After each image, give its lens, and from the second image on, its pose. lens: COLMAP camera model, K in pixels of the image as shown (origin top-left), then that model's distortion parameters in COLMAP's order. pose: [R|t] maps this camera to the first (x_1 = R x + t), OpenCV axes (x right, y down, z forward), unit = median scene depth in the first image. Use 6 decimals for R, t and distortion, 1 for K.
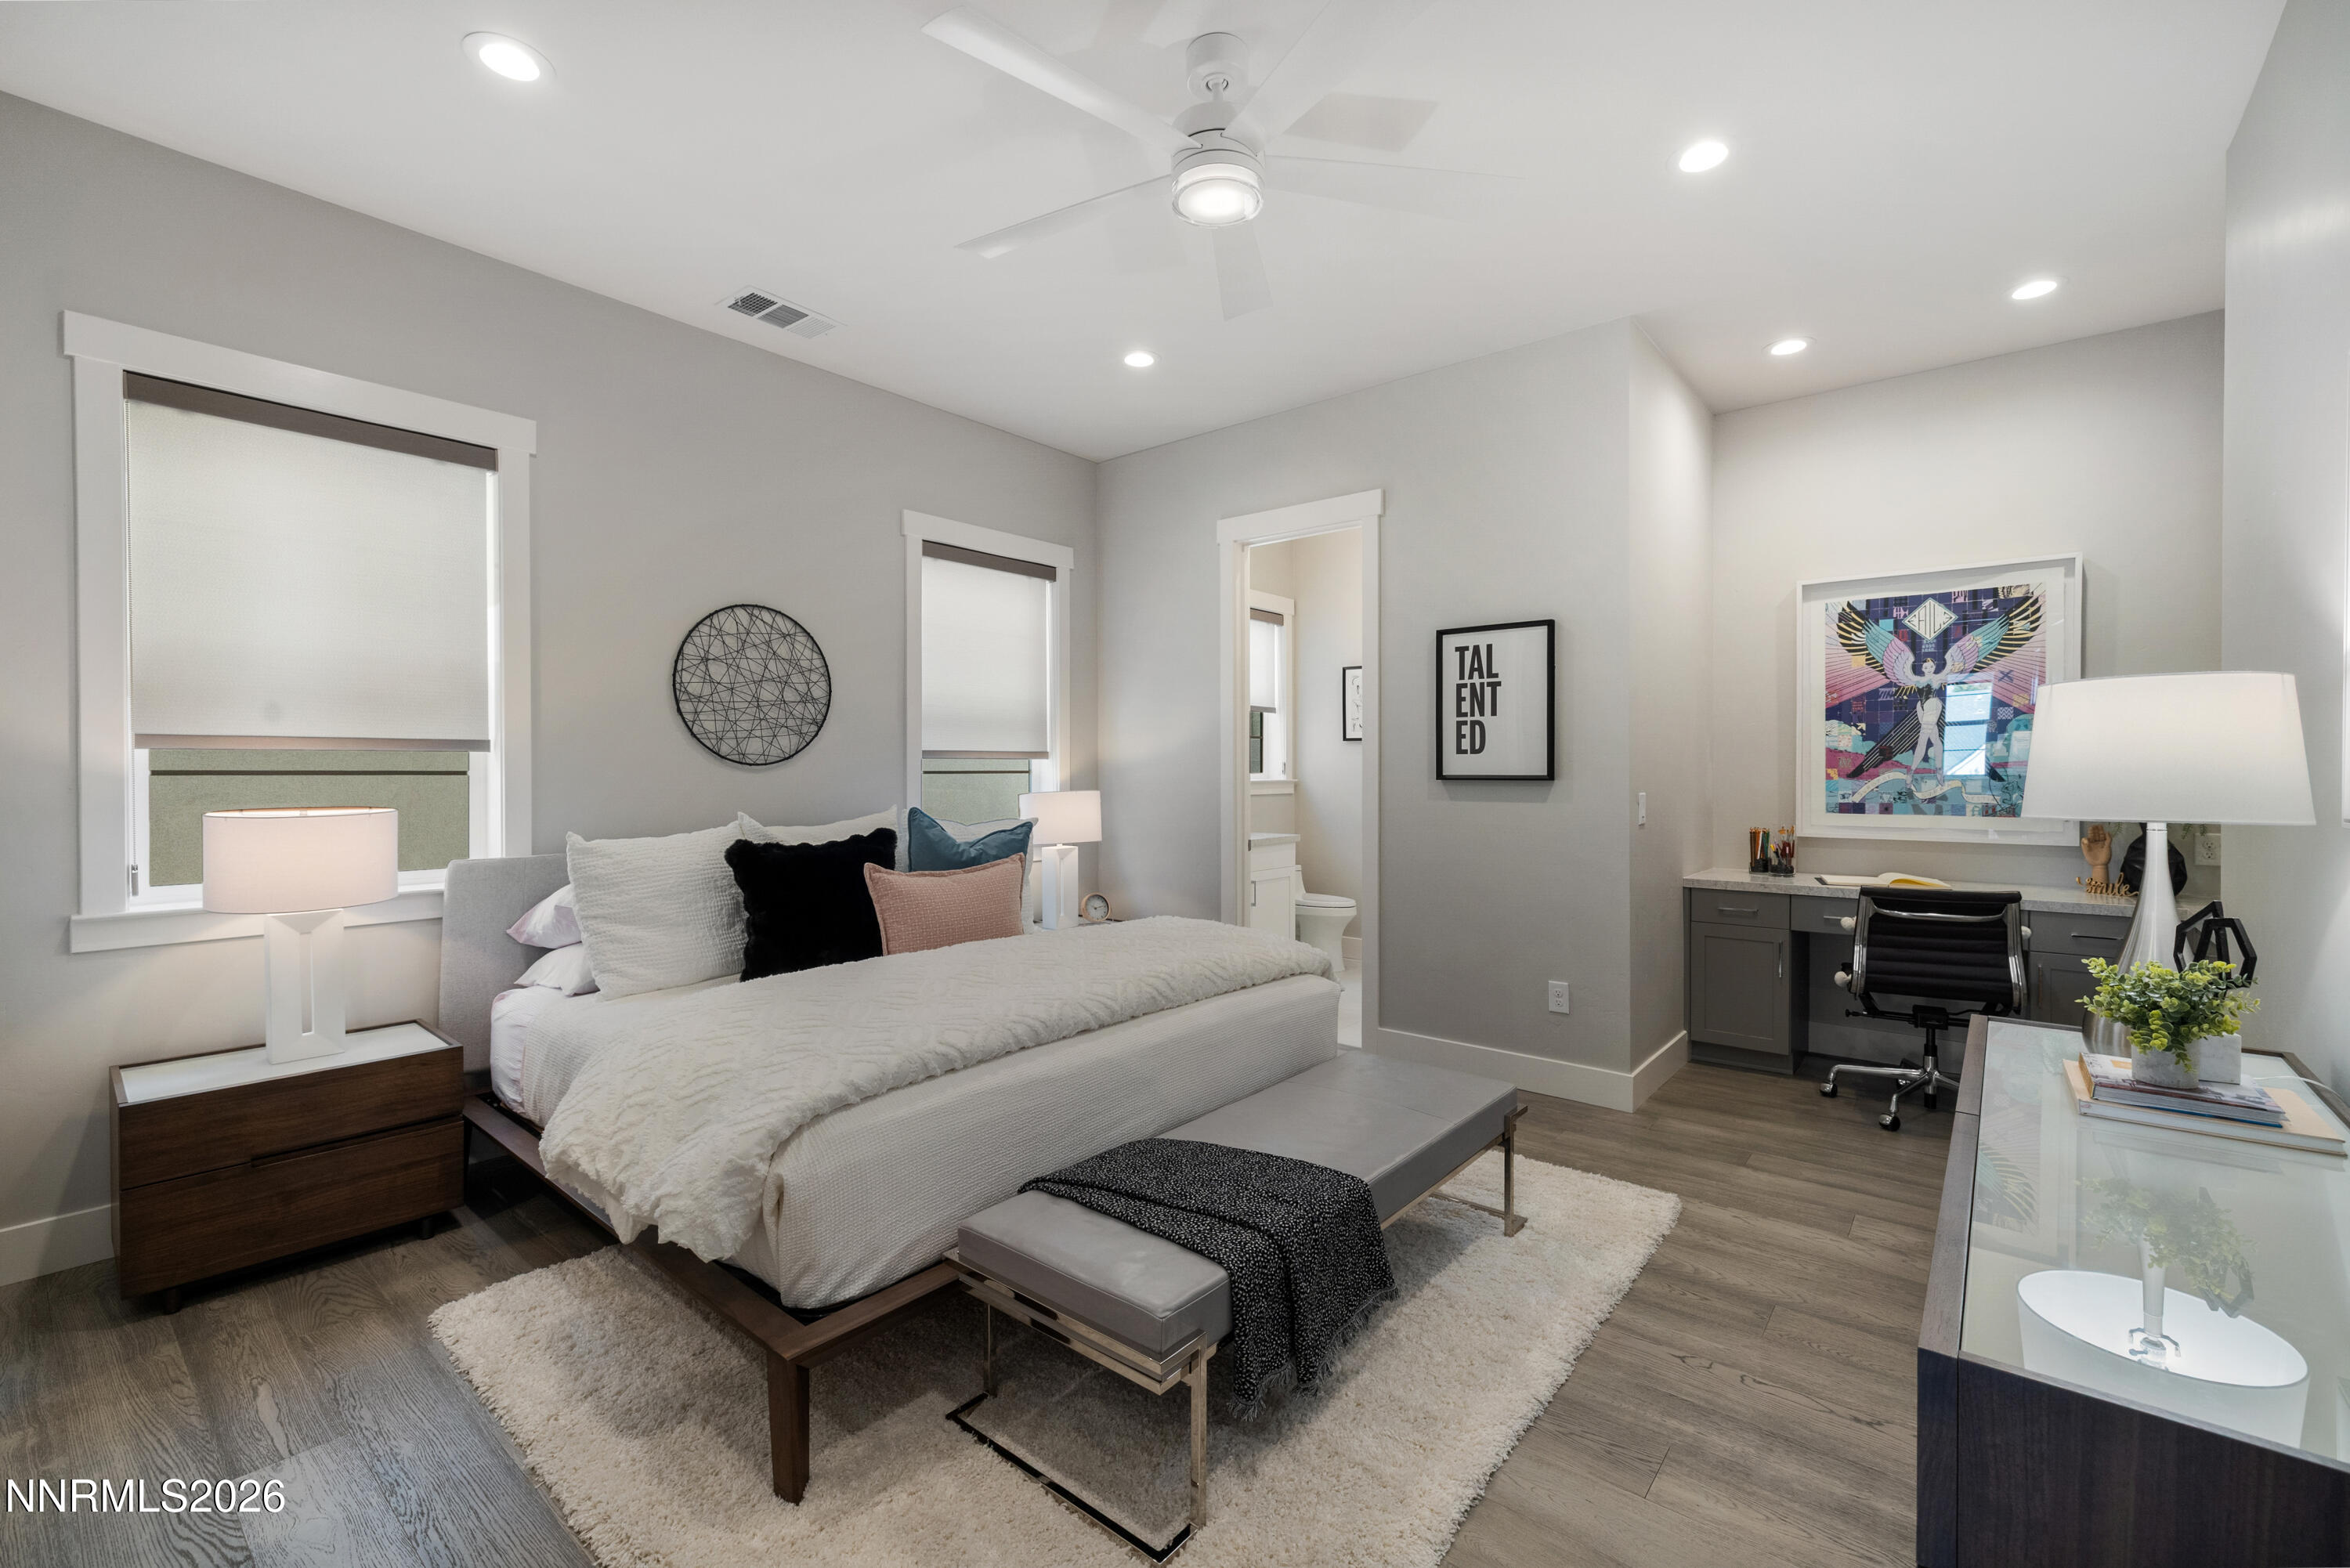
lens RADIAL K [[1000.4, 0, 1164.2], [0, 1000.4, 783.0], [0, 0, 1]] dist [0.000862, 0.000124]
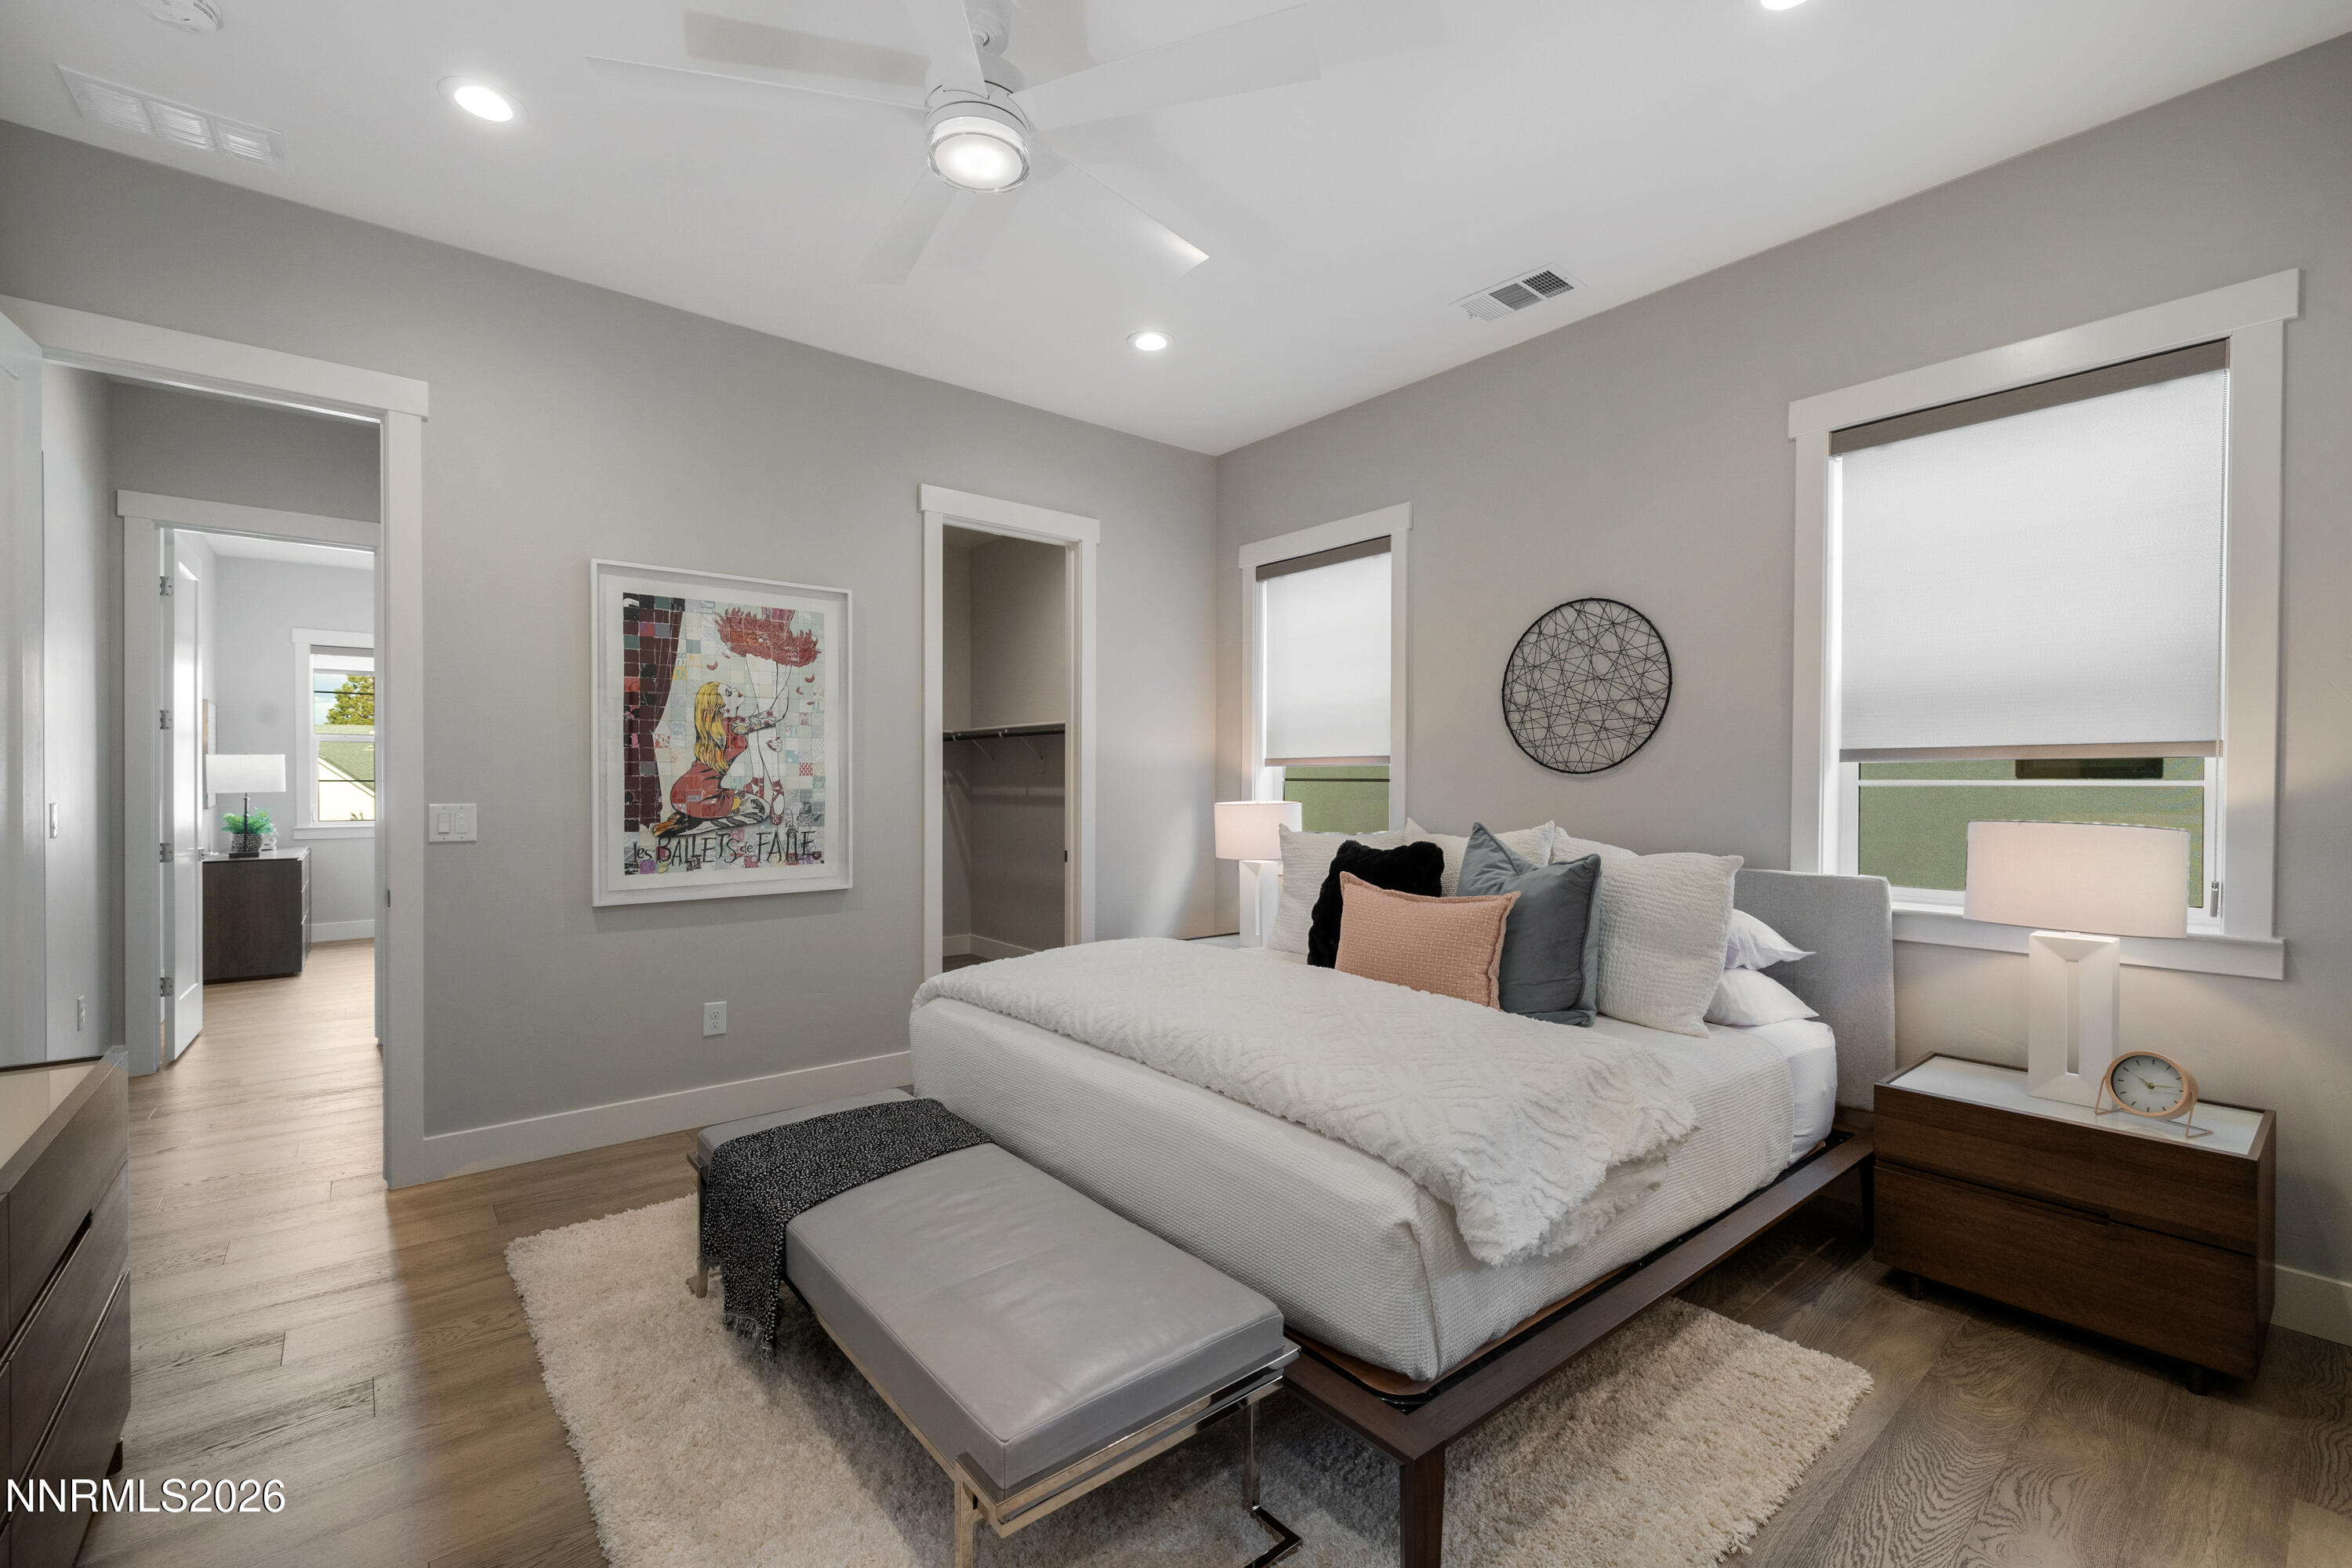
lens RADIAL K [[1001.3, 0, 1177.0], [0, 1001.3, 785.7], [0, 0, 1]] dist [0.000862, 0.000124]
pose [[-0.184505, 0.002653, -0.982828, 0.559235], [-0.020523, 0.999768, 0.006552, -0.005563], [0.982617, 0.021379, -0.184408, 0.807705]]
